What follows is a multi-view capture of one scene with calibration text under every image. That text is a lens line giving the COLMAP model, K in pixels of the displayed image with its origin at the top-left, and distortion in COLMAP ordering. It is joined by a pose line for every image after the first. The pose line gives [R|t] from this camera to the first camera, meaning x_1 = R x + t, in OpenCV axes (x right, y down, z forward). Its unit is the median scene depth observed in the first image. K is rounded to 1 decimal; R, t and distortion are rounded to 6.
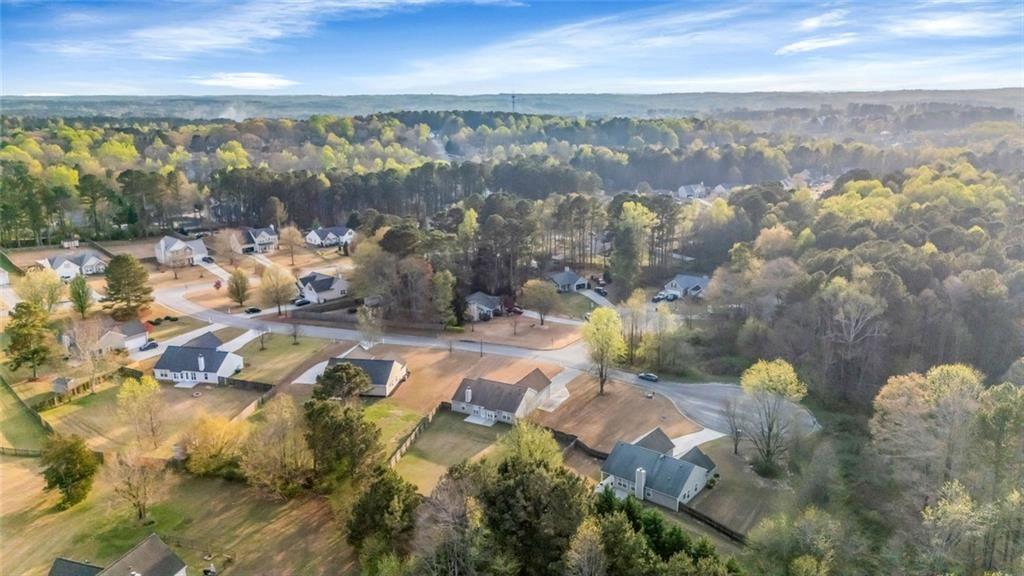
lens RADIAL K [[754.6, 0, 512.0], [0, 754.6, 288.0], [0, 0, 1]] dist [0.062140, -0.053546]
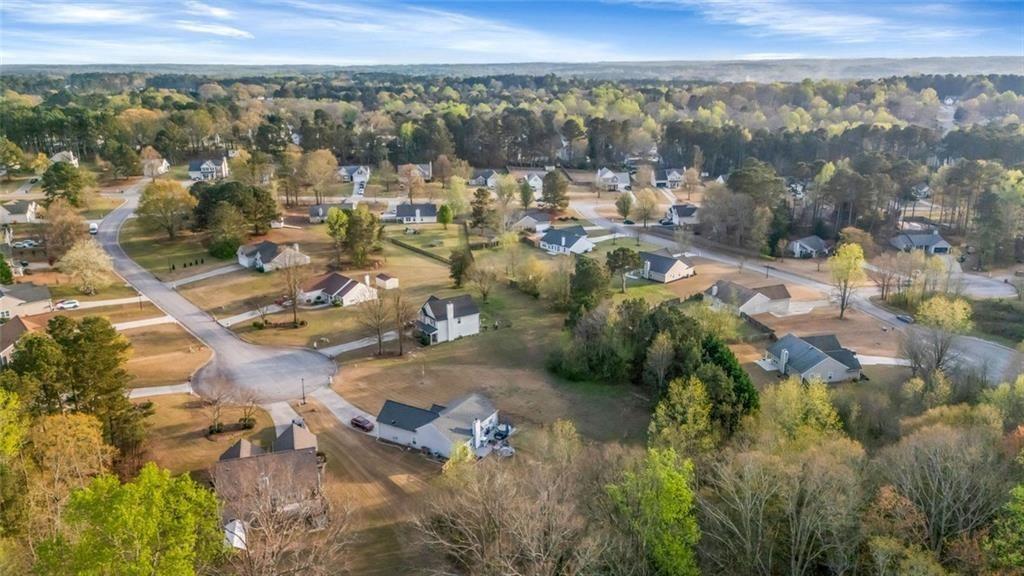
lens RADIAL K [[754.6, 0, 512.0], [0, 754.6, 288.0], [0, 0, 1]] dist [0.062140, -0.053546]
pose [[0.772625, 0.183338, -0.607814, 0.333389], [-0.156271, 0.982858, 0.097820, 0.044263], [0.615329, 0.019405, 0.788032, -0.188795]]
